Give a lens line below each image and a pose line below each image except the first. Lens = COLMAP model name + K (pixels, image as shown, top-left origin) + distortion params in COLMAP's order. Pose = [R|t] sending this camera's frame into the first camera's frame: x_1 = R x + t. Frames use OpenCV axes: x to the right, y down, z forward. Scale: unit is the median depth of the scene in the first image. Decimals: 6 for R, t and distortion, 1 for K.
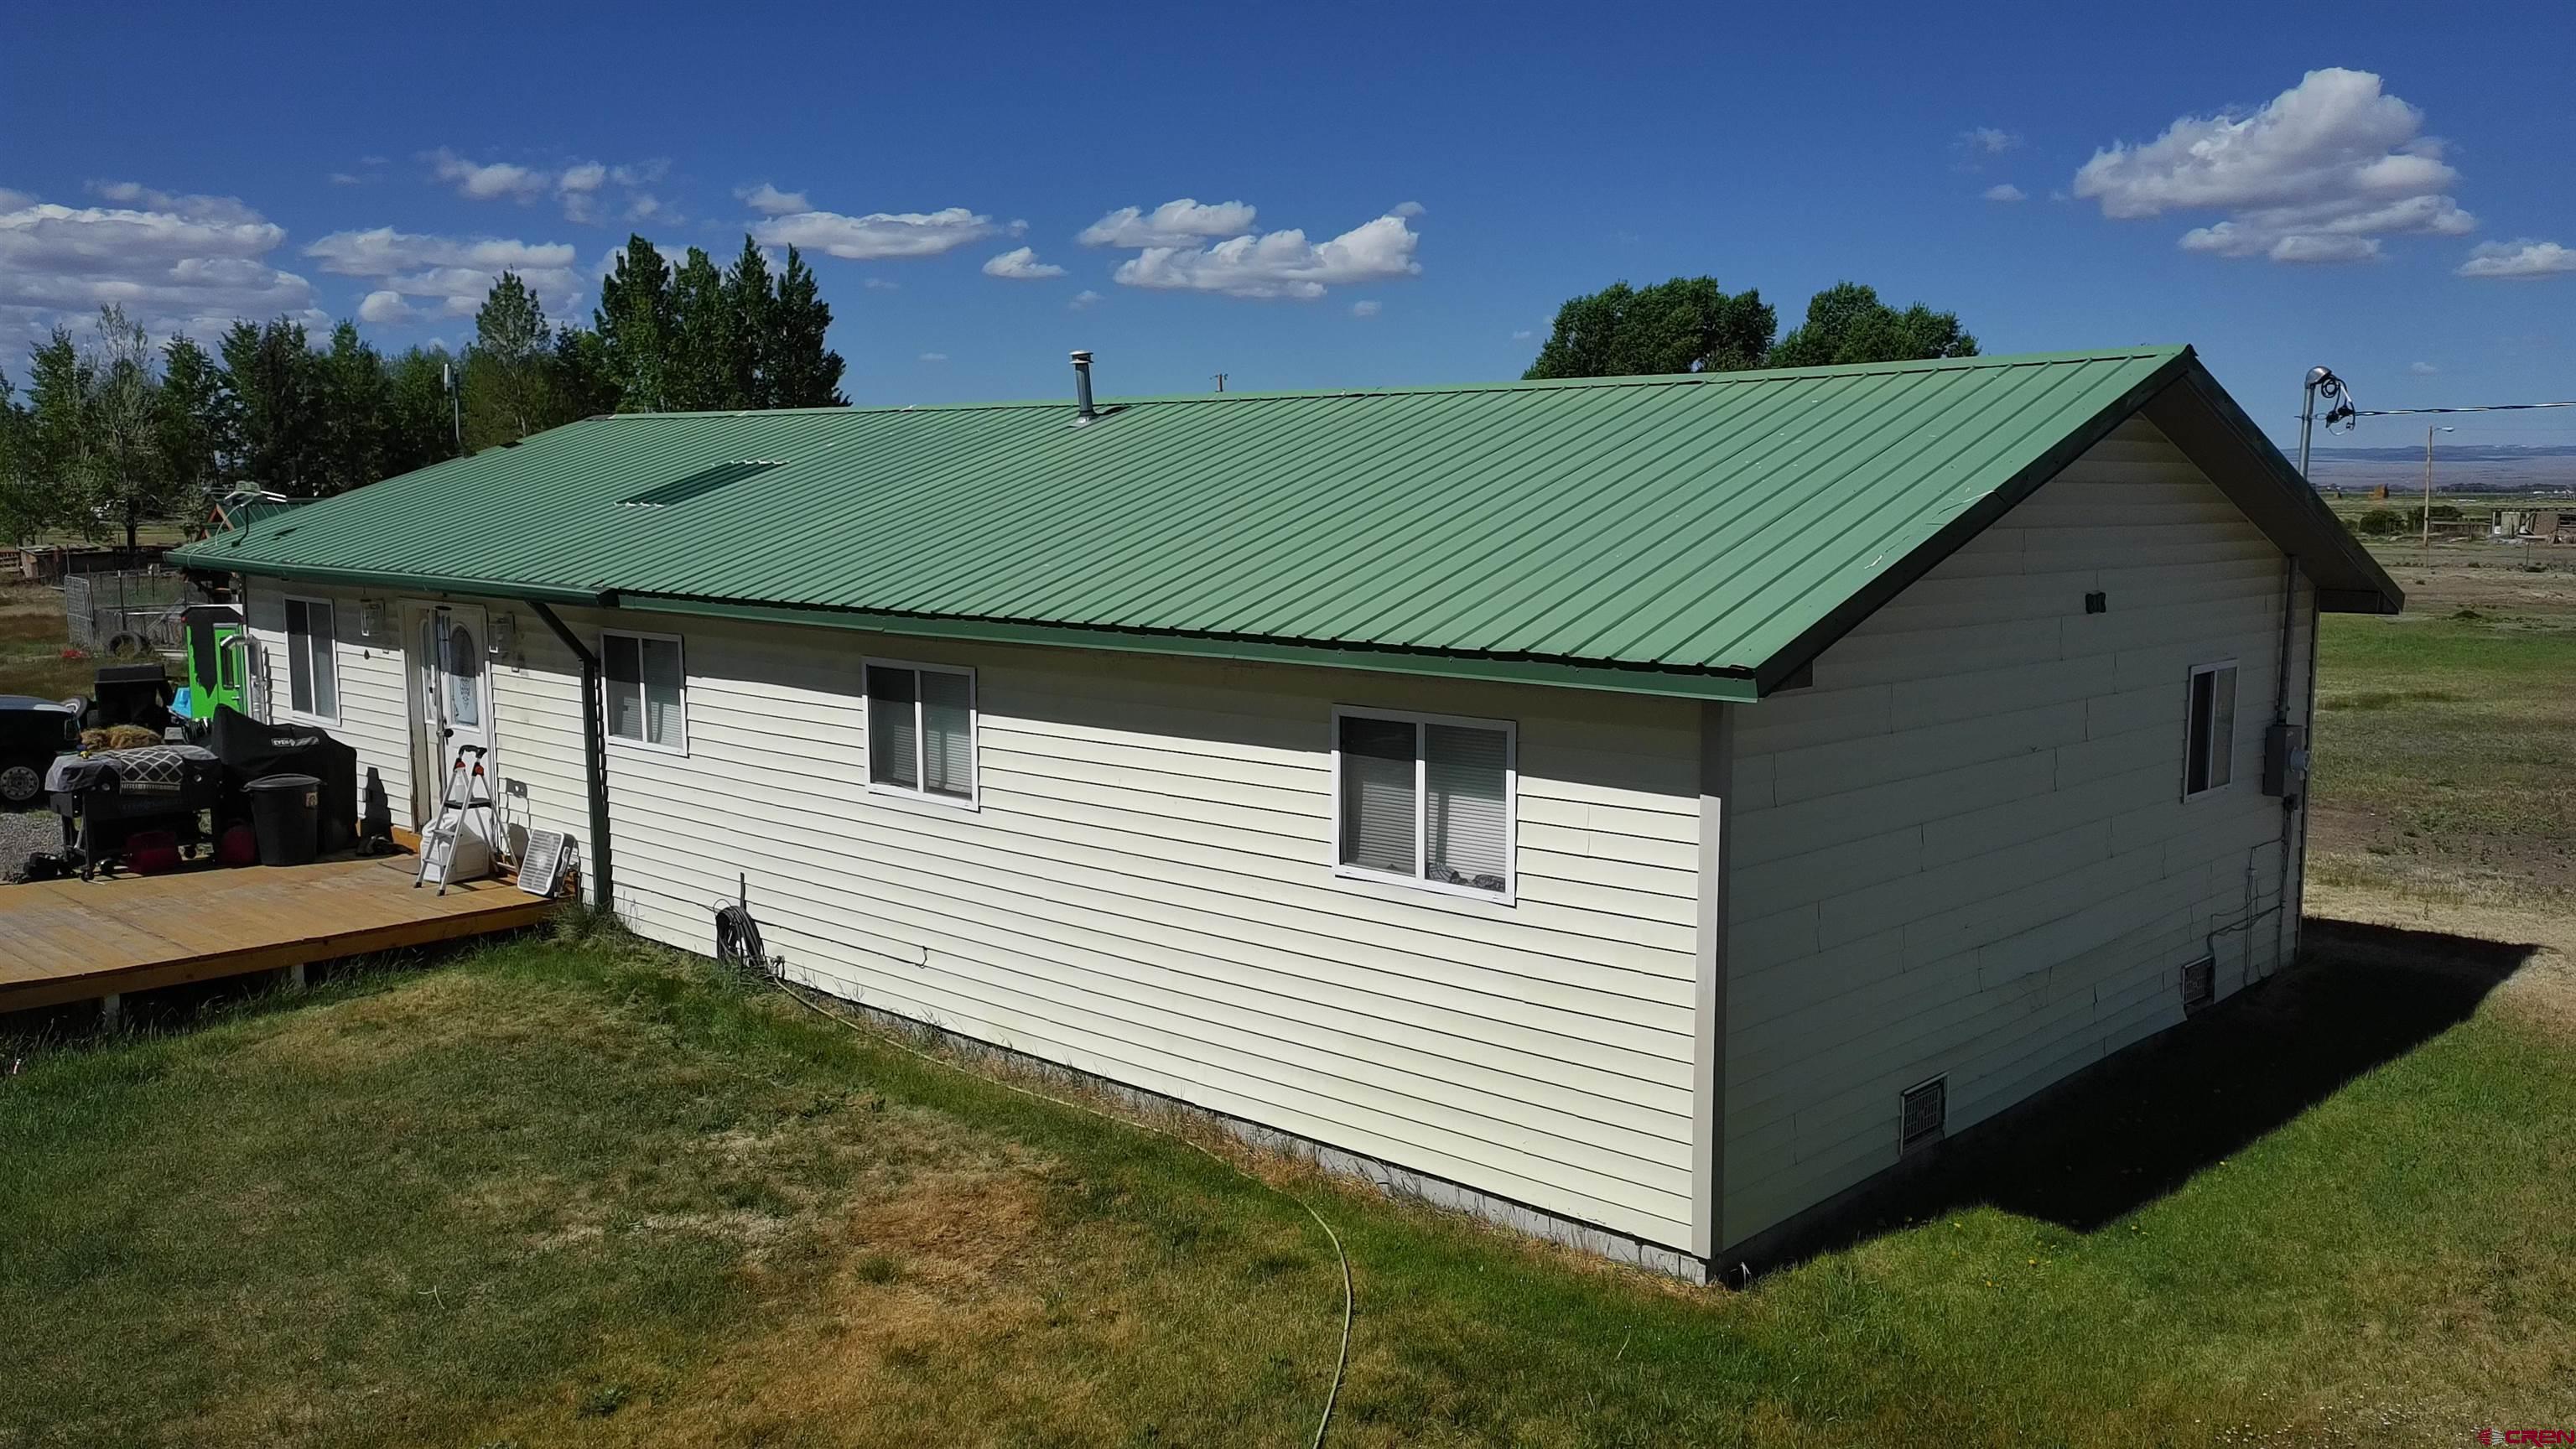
lens RADIAL K [[2068.2, 0, 1346.7], [0, 2068.2, 729.3], [0, 0, 1]] dist [-0.004208, -0.007900]
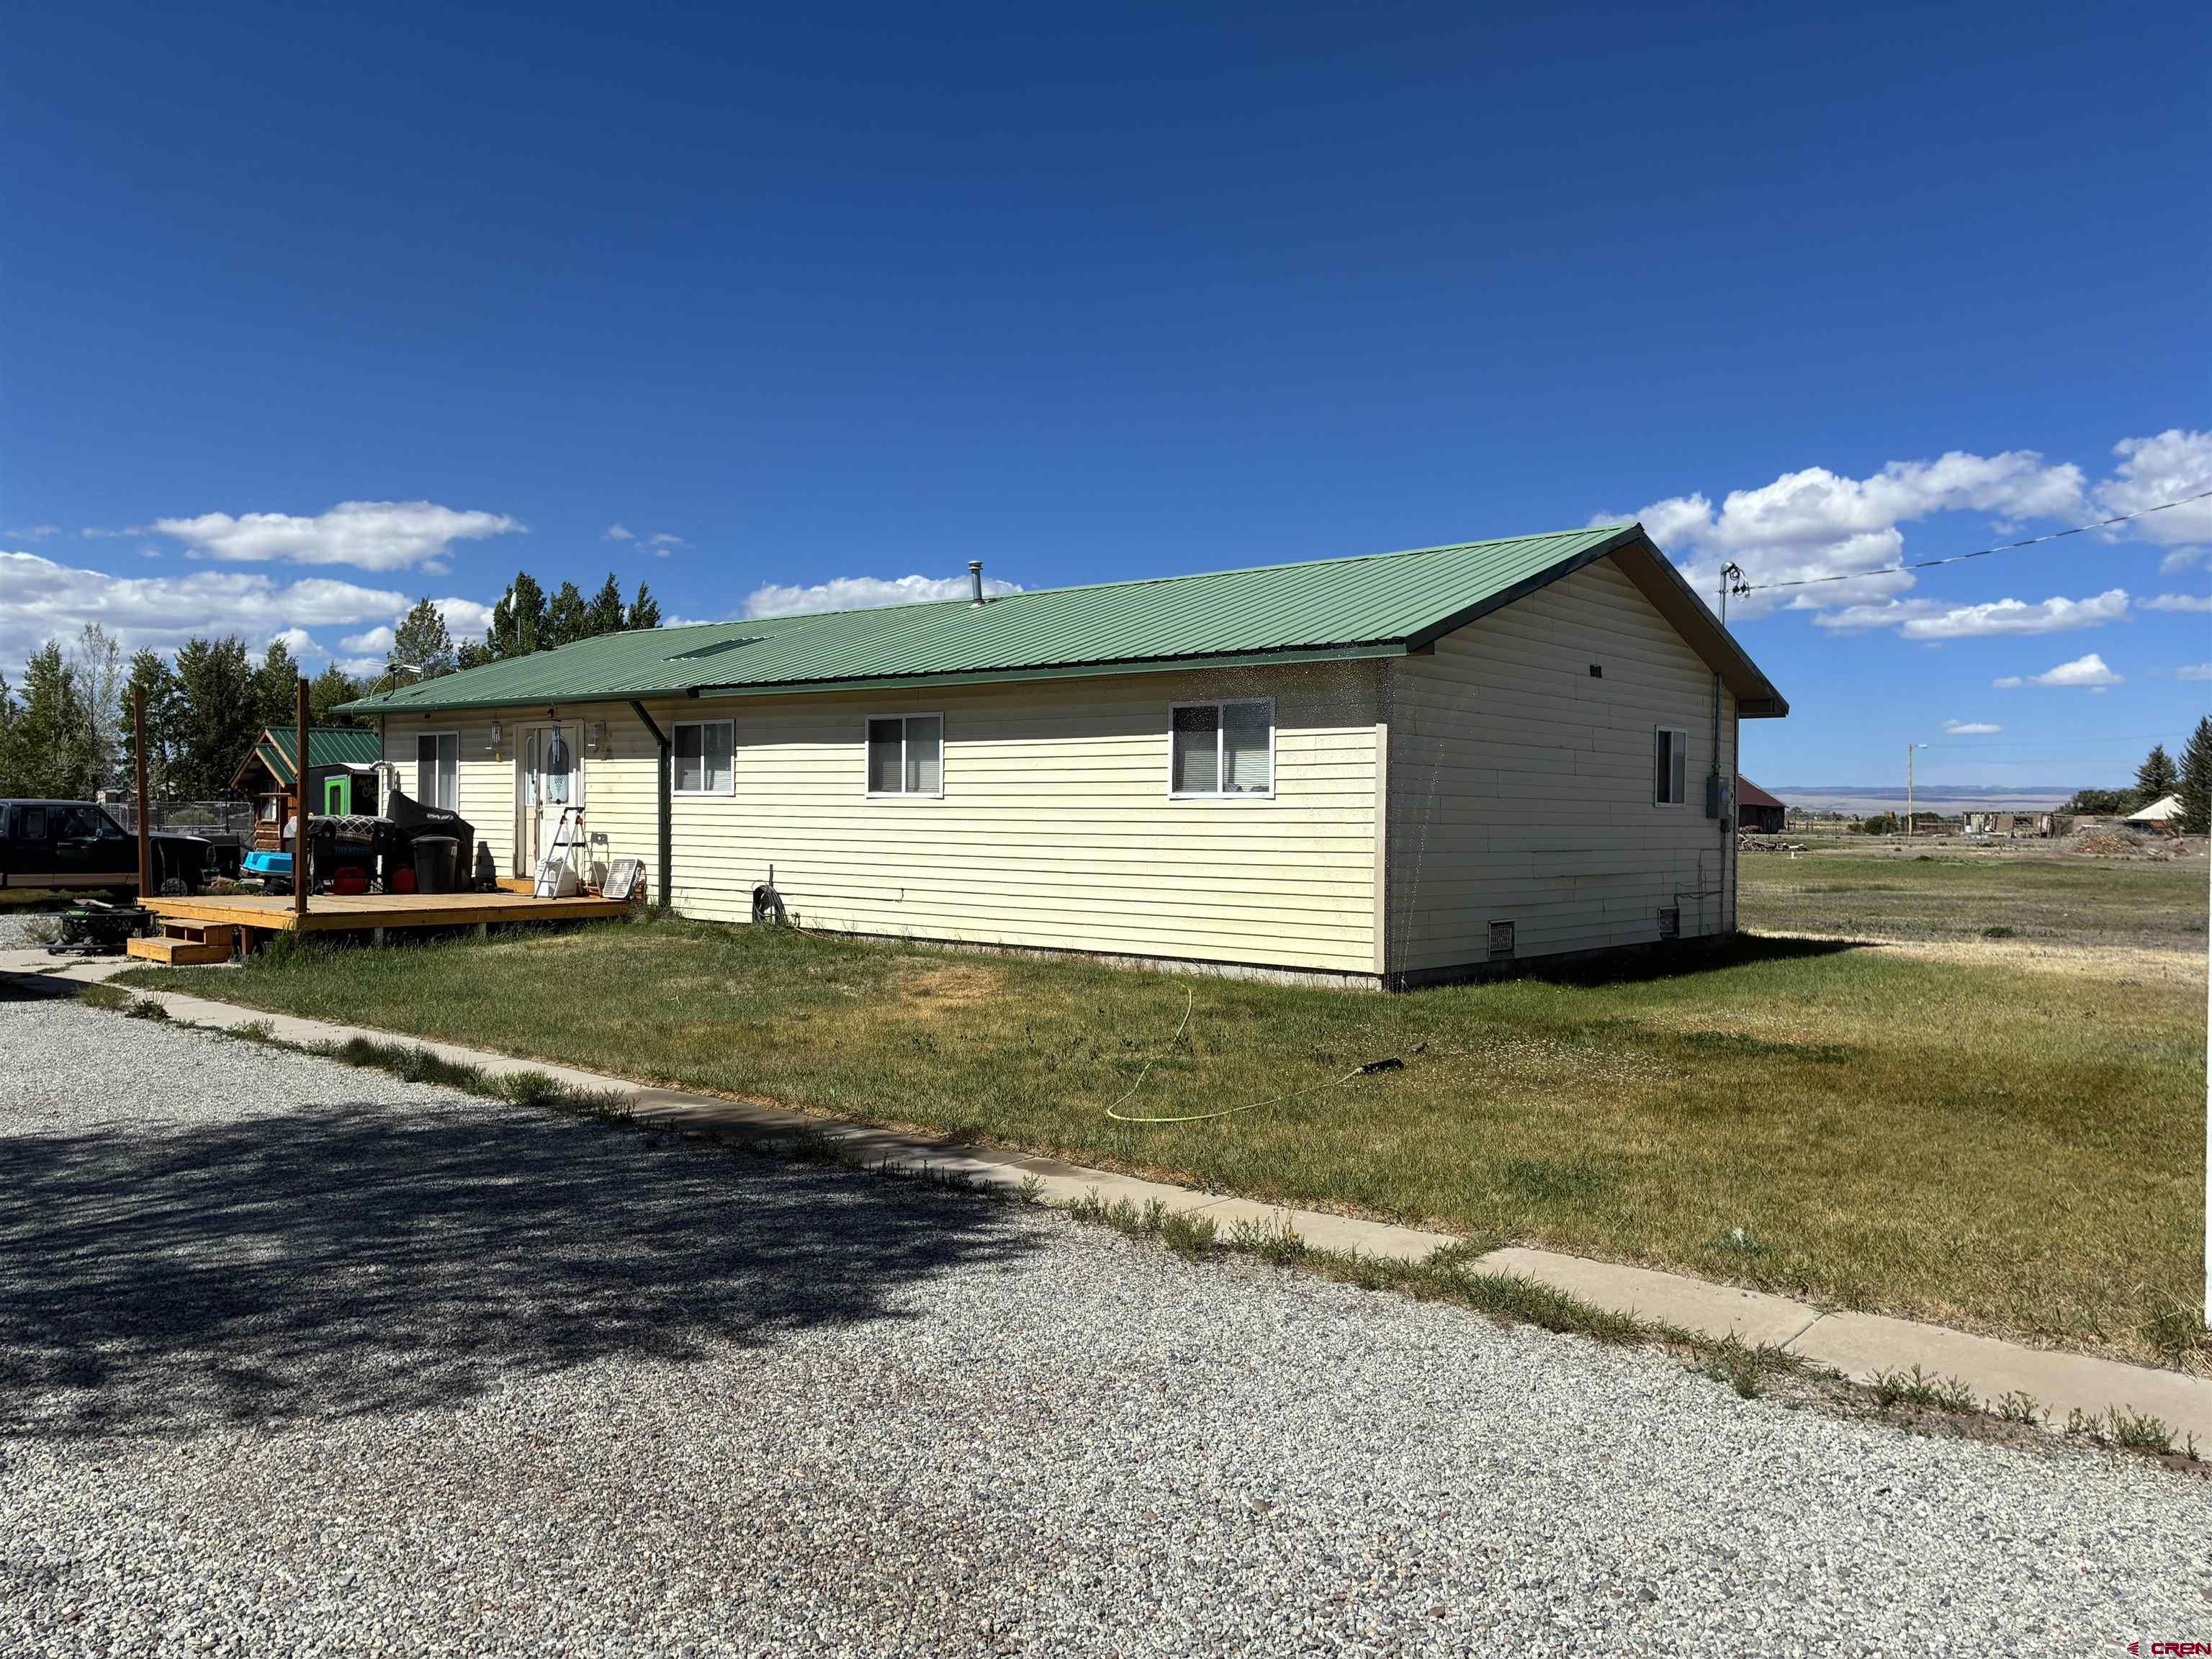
lens RADIAL K [[1787.5, 0, 1106.0], [0, 1787.5, 829.5], [0, 0, 1]] dist [-0.040552, 0.007634]
pose [[0.999322, 0.012827, 0.034519, -0.082323], [-0.008638, 0.992872, -0.118874, 0.203290], [-0.035798, 0.118495, 0.992309, -0.375766]]
